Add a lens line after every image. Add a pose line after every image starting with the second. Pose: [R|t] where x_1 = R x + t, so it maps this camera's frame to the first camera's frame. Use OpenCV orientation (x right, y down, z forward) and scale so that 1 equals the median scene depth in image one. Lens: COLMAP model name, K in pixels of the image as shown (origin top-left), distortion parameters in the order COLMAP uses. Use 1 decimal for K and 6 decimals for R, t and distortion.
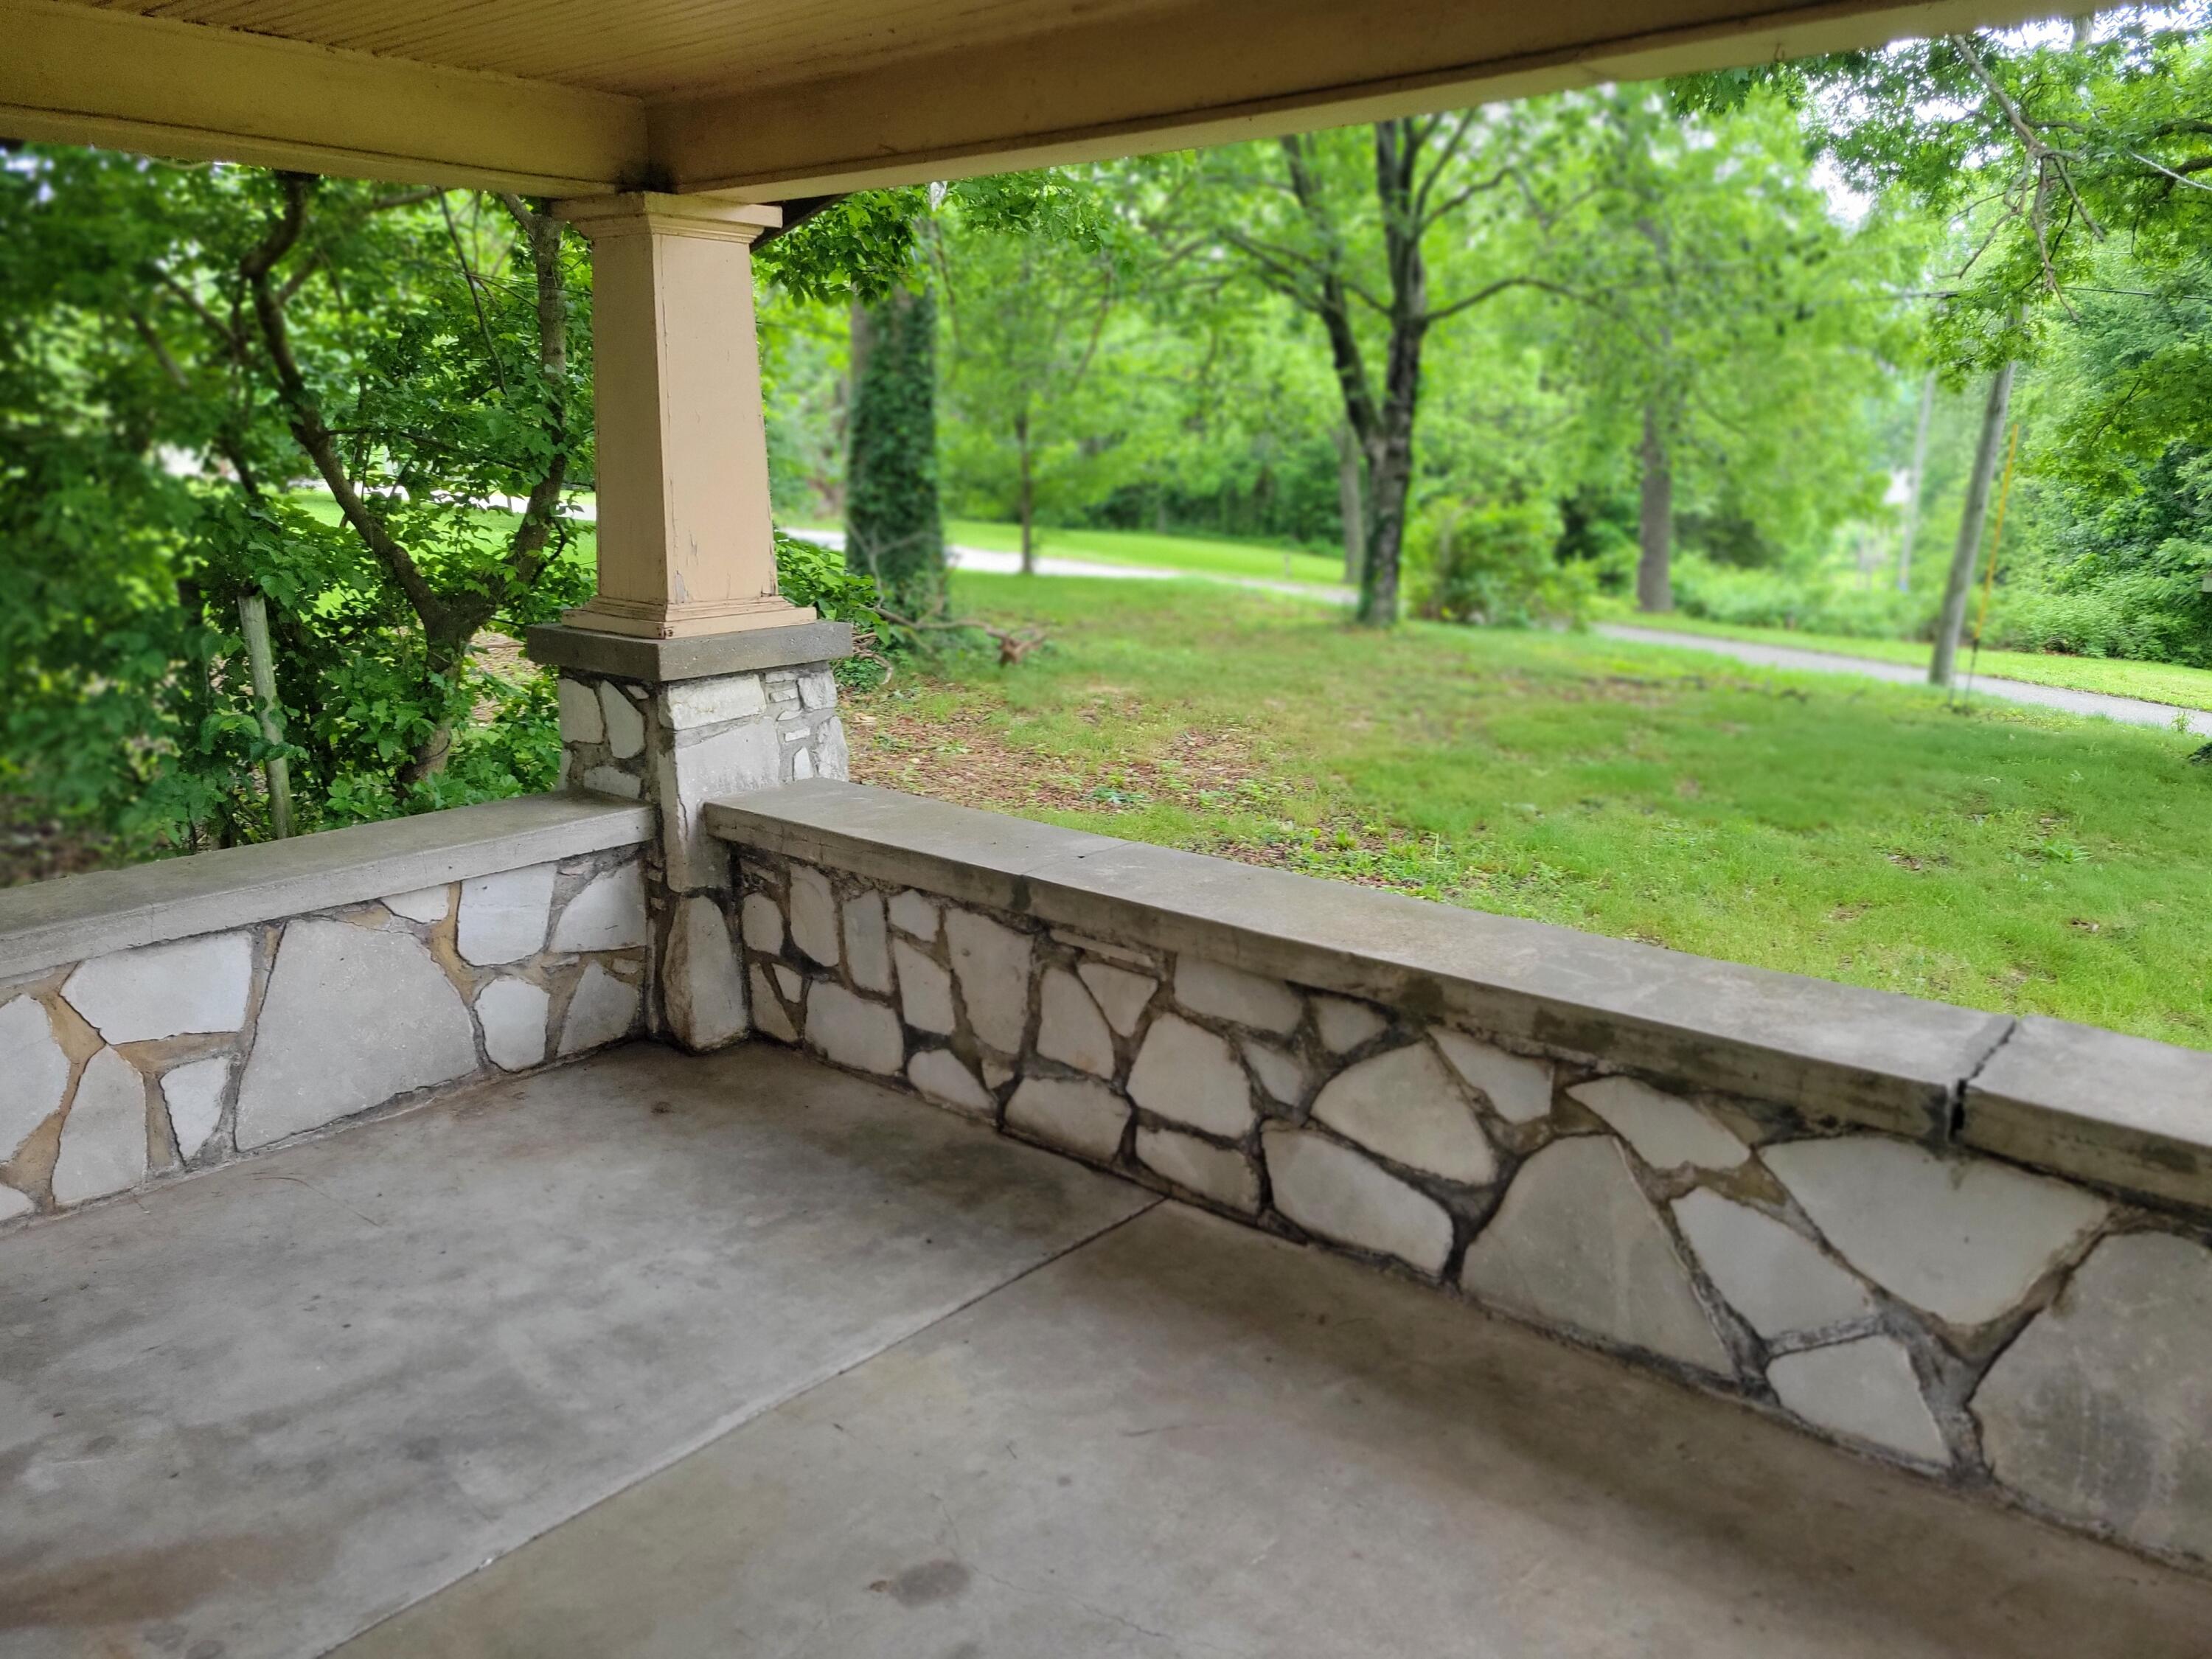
lens RADIAL K [[1667.6, 0, 1106.0], [0, 1667.6, 829.5], [0, 0, 1]] dist [0.070671, -0.065277]
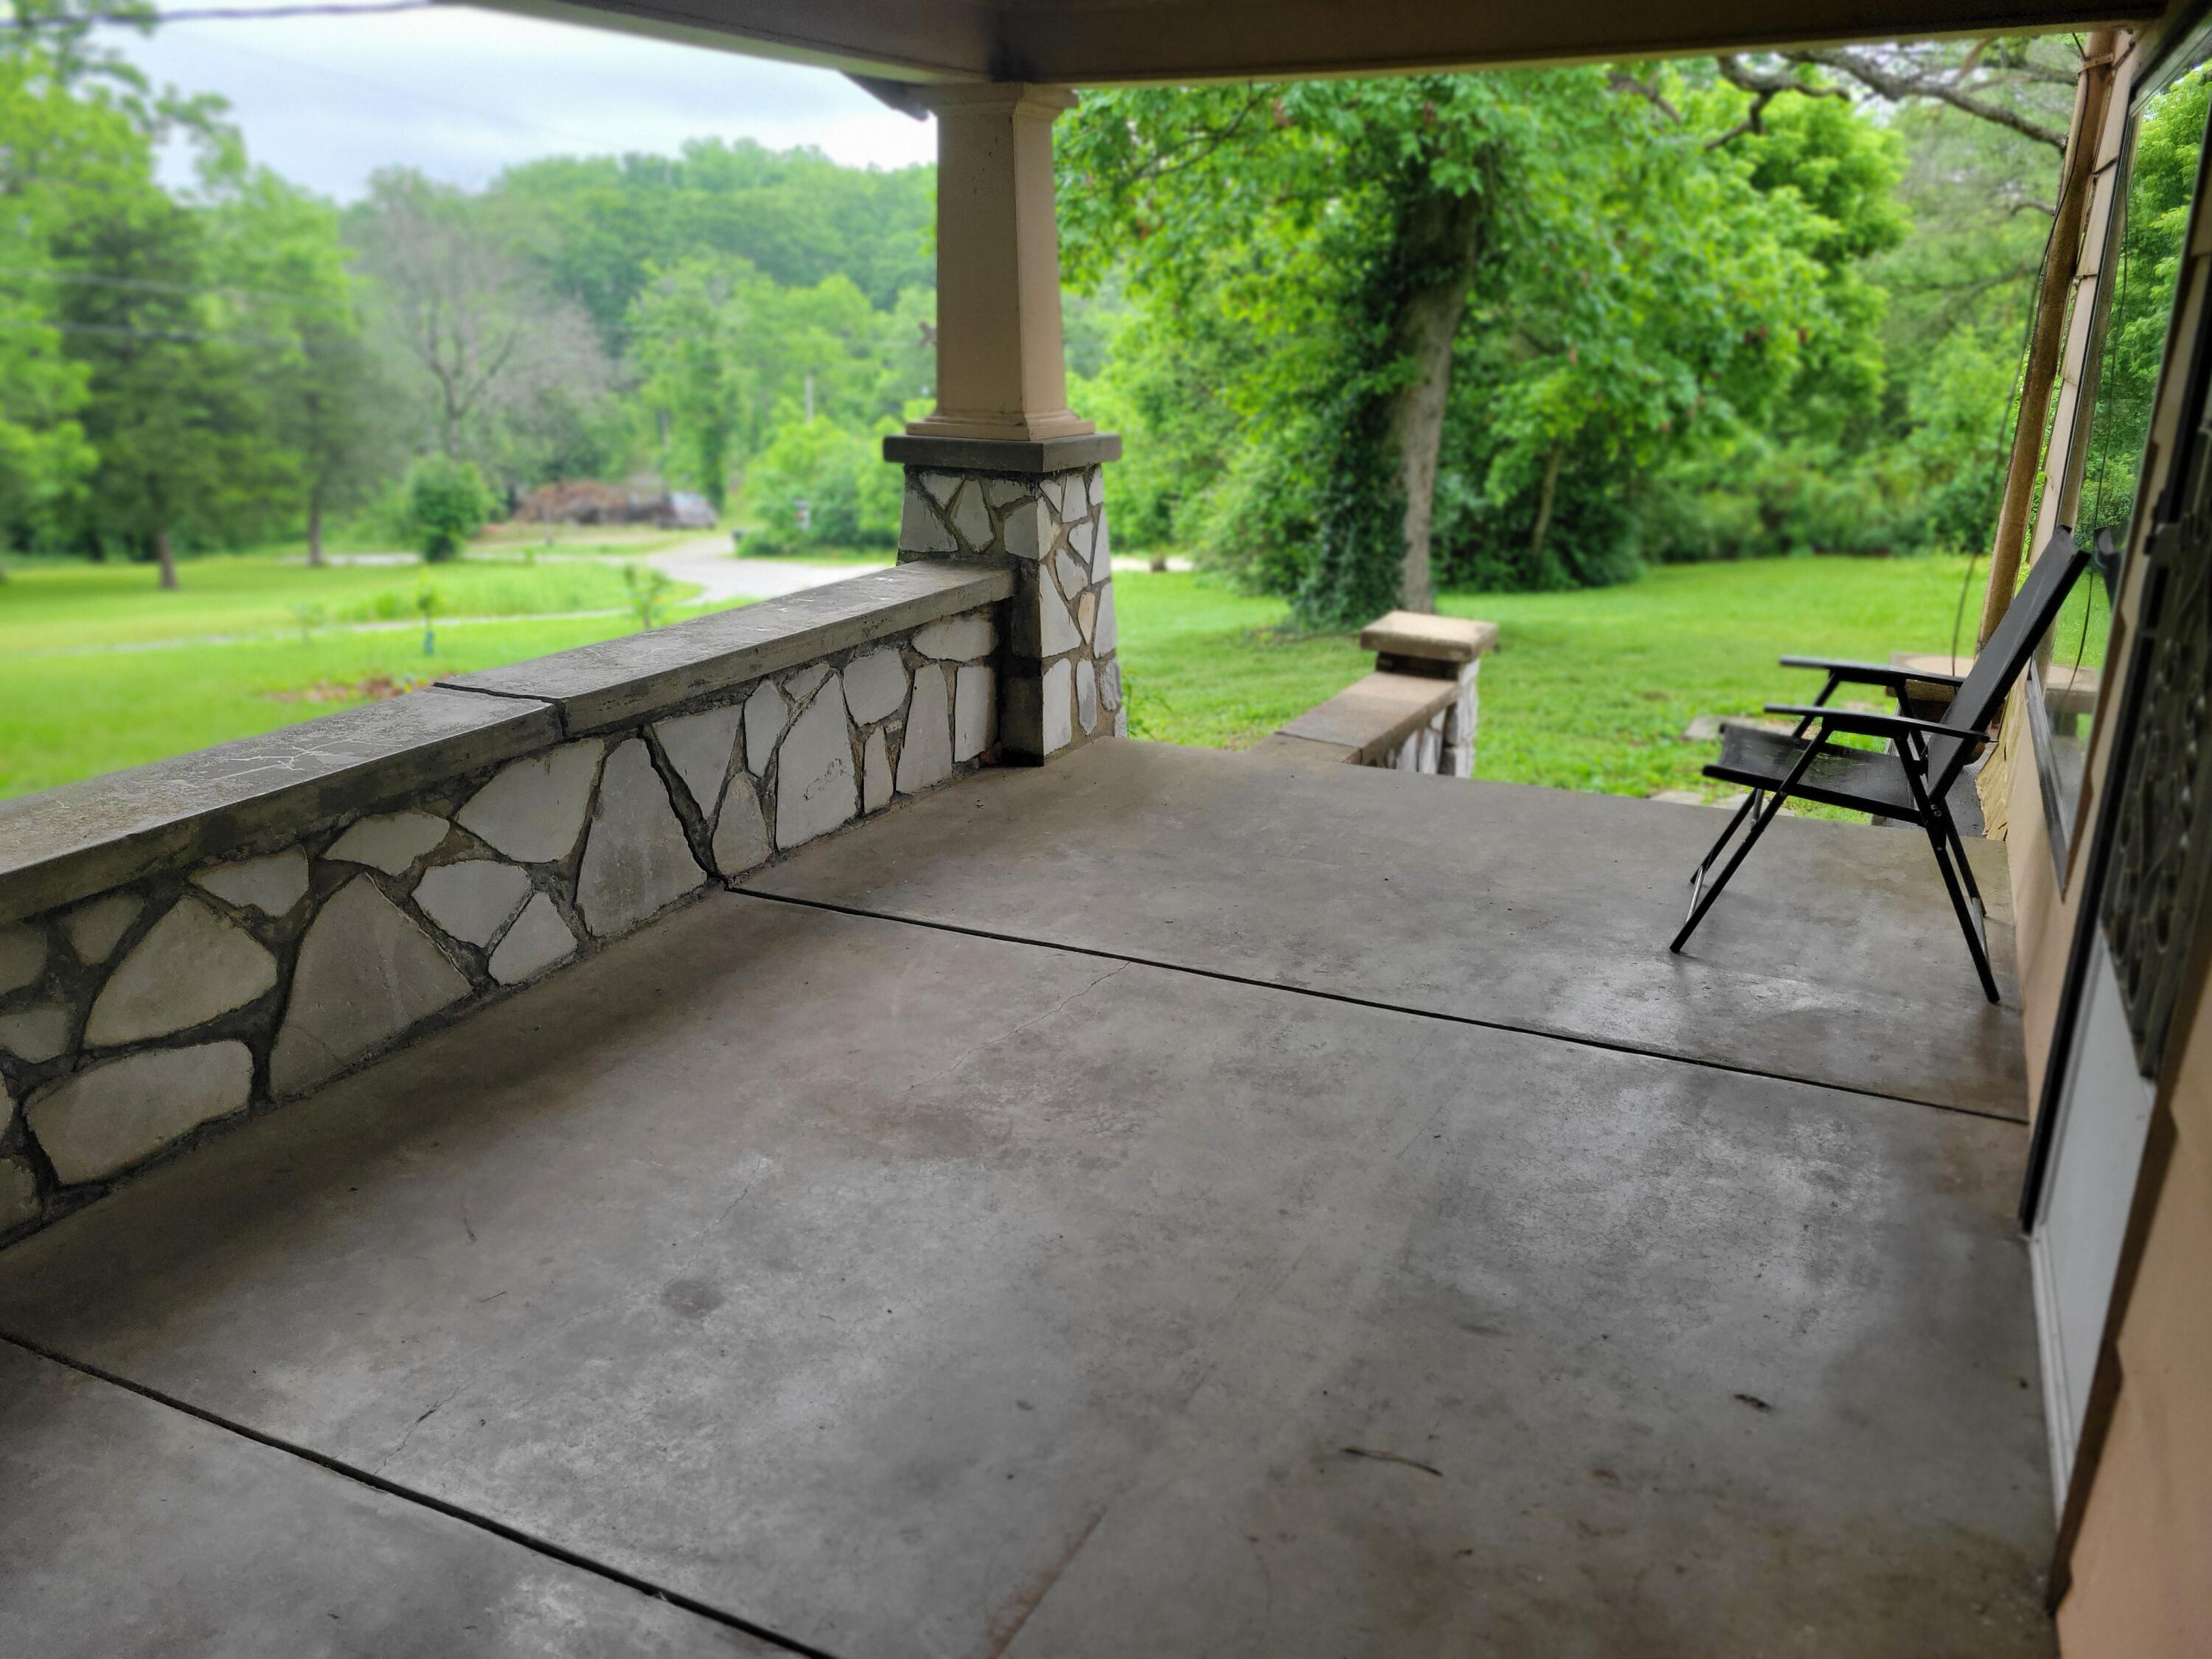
lens RADIAL K [[1667.6, 0, 1106.0], [0, 1667.6, 829.5], [0, 0, 1]] dist [0.070671, -0.065277]
pose [[-0.263533, -0.297047, 0.917776, -0.962285], [0.224392, 0.906433, 0.357808, -0.162381], [-0.938189, 0.300236, -0.172220, 0.713526]]
